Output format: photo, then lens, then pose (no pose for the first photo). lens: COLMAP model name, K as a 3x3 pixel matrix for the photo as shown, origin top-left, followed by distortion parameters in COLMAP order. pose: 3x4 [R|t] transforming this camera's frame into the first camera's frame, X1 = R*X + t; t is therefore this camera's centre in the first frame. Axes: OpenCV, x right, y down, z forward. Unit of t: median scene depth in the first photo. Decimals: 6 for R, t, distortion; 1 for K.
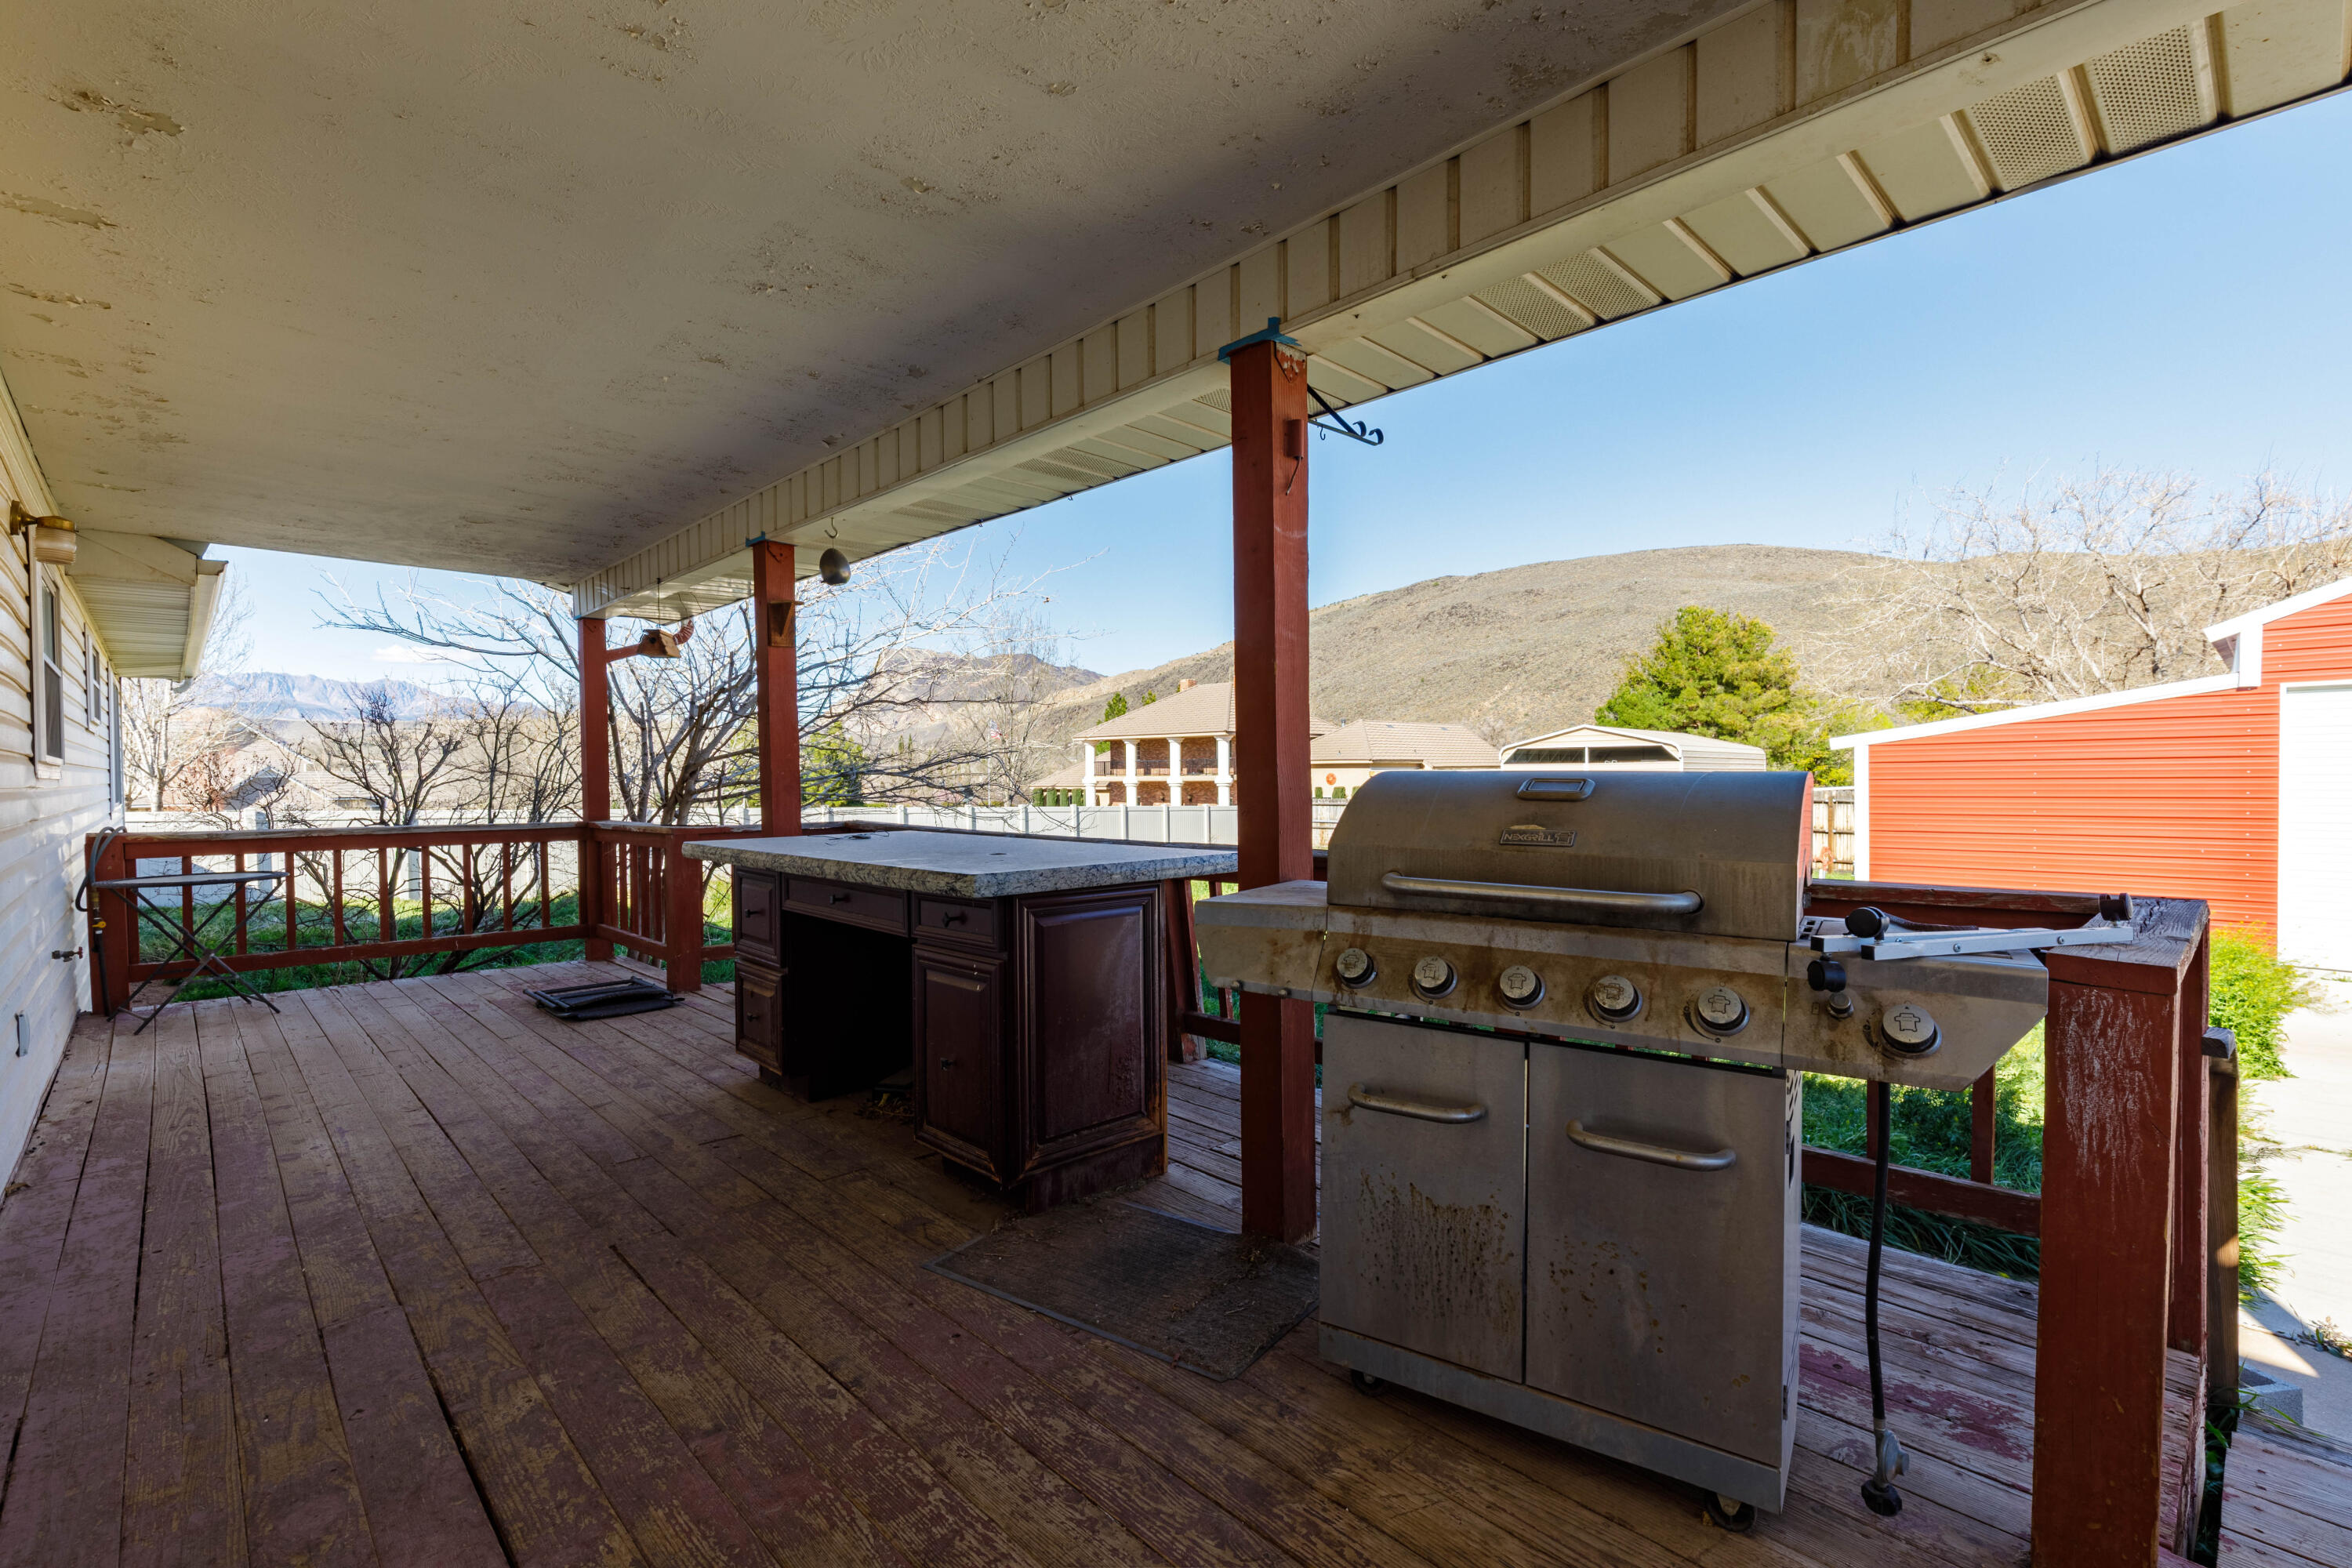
lens RADIAL K [[1051.5, 0, 1182.9], [0, 1051.5, 786.7], [0, 0, 1]] dist [0.002583, 0.000255]
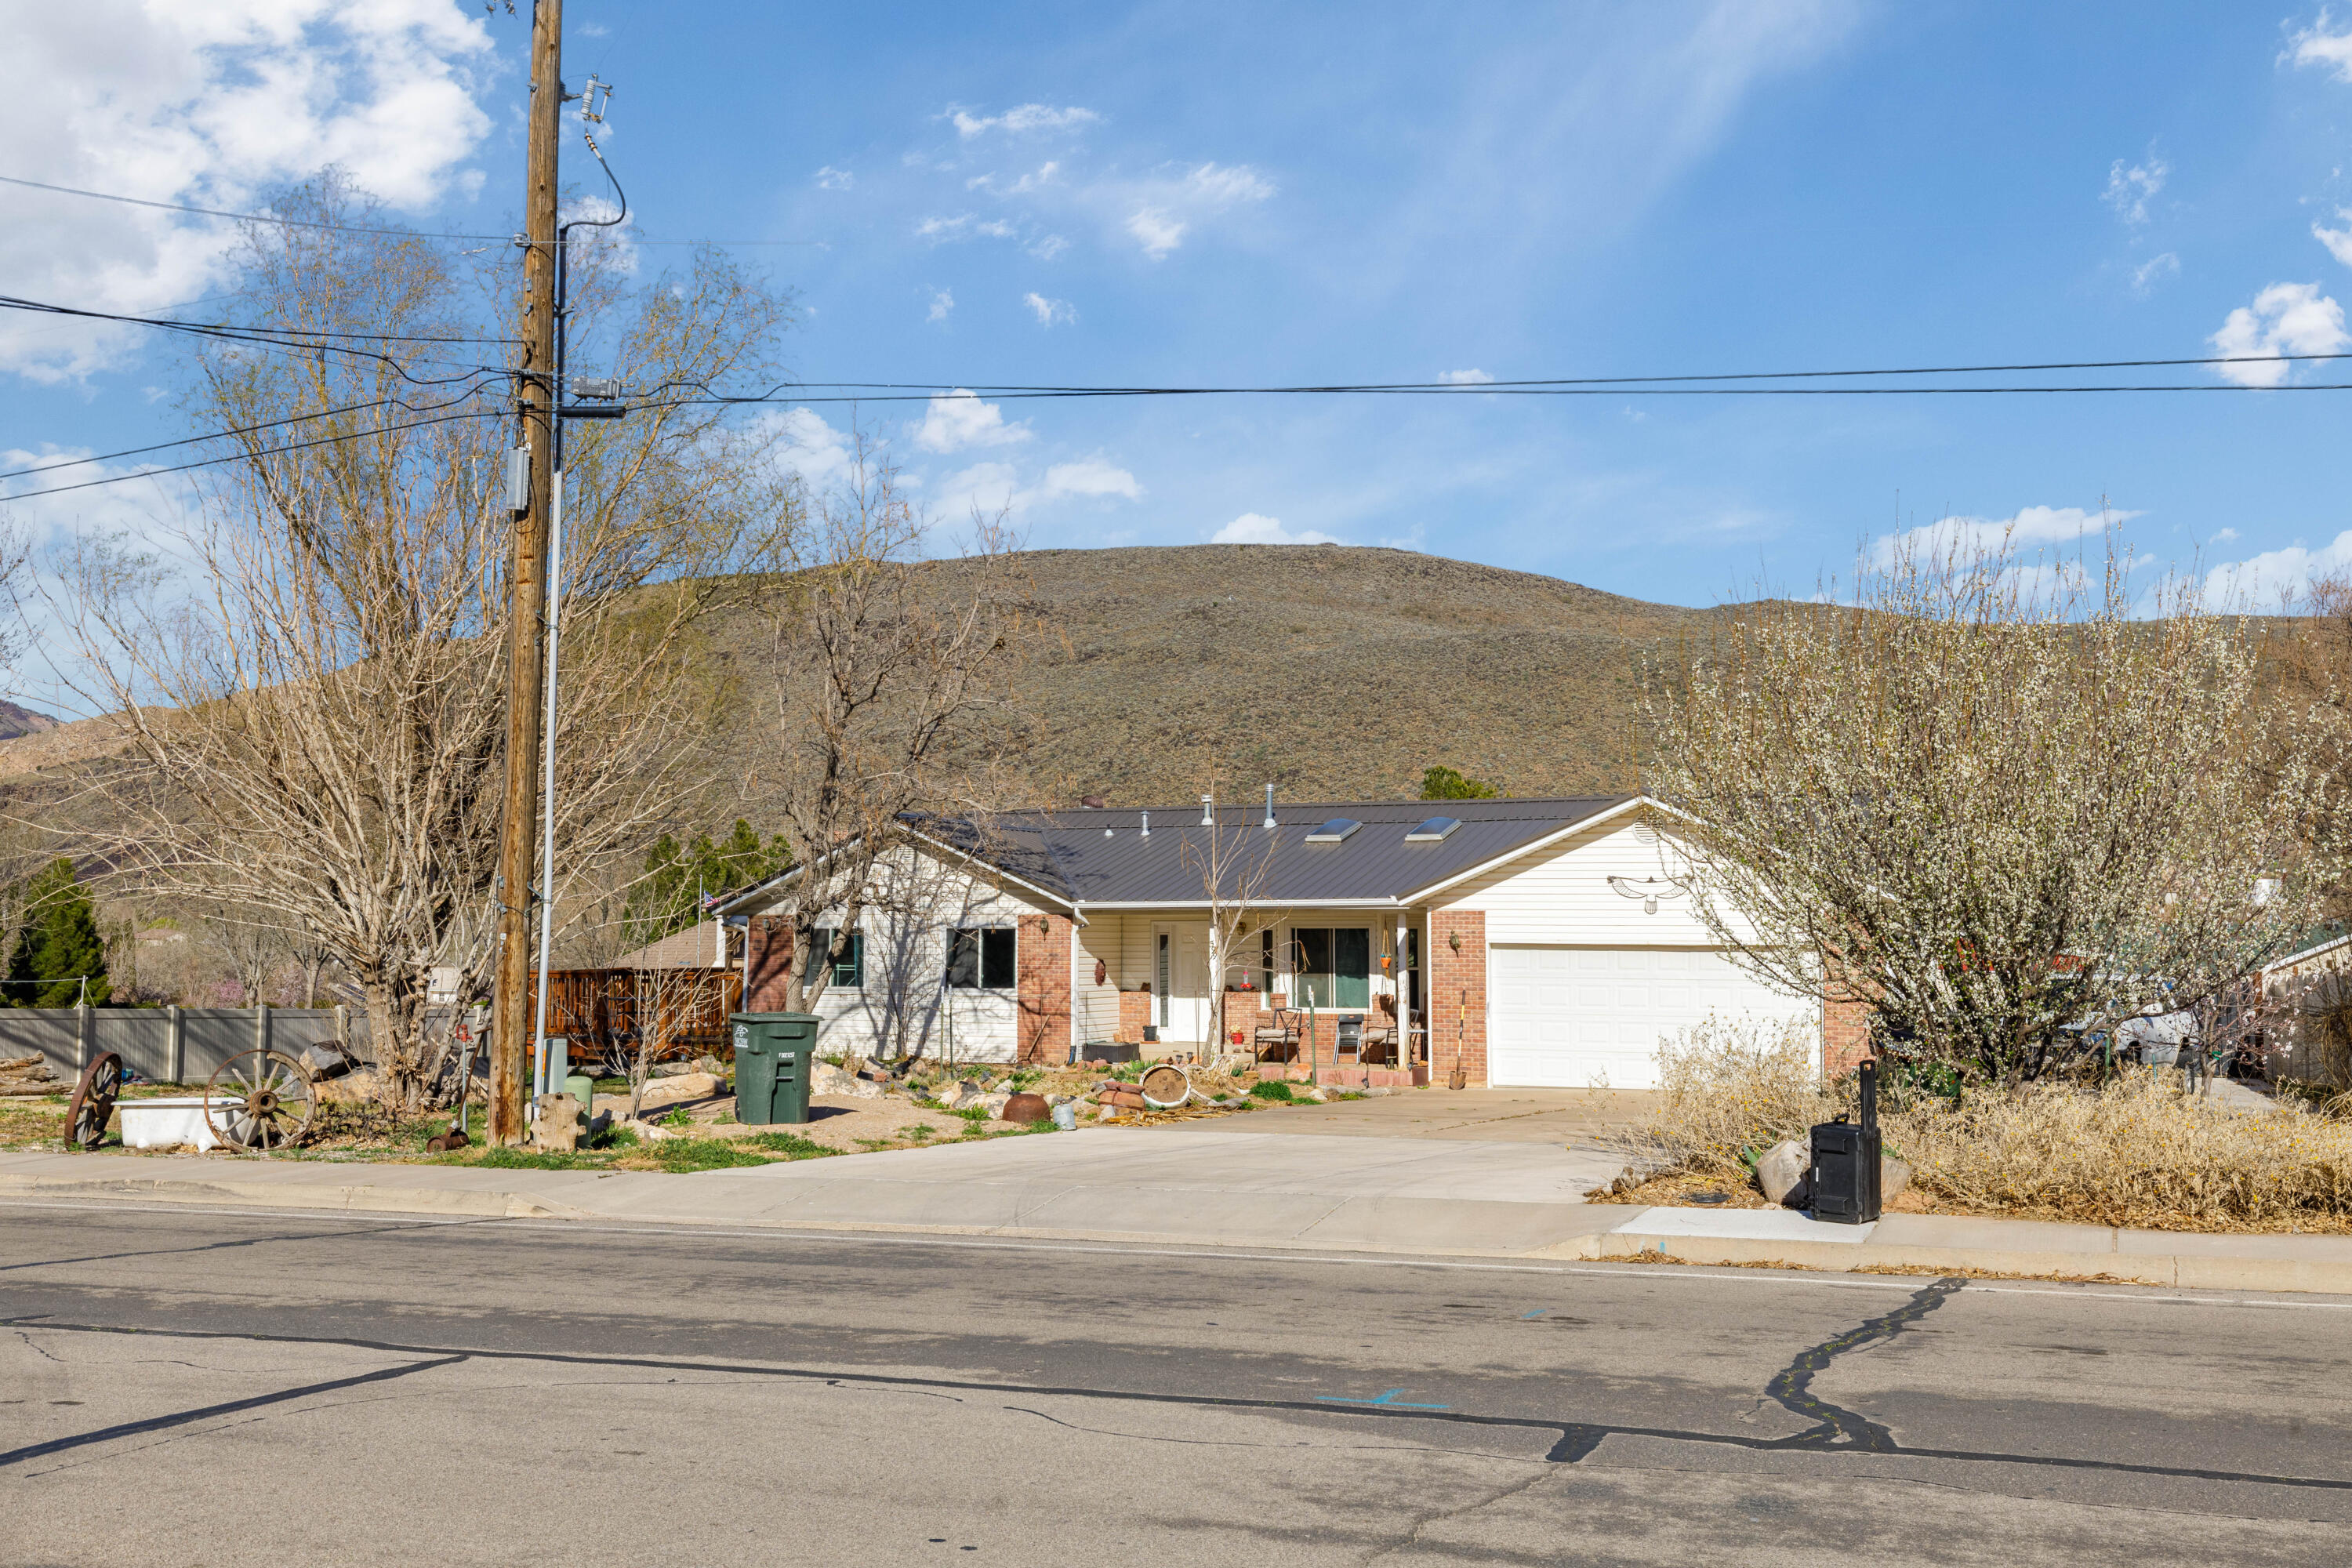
lens RADIAL K [[2236.2, 0, 1178.2], [0, 2236.2, 780.3], [0, 0, 1]] dist [-0.000486, 0.136856]
pose [[0.920059, 0.042078, 0.389514, -0.421053], [-0.007422, 0.995909, -0.090054, 0.003347], [-0.391710, 0.079964, 0.916607, -0.557883]]
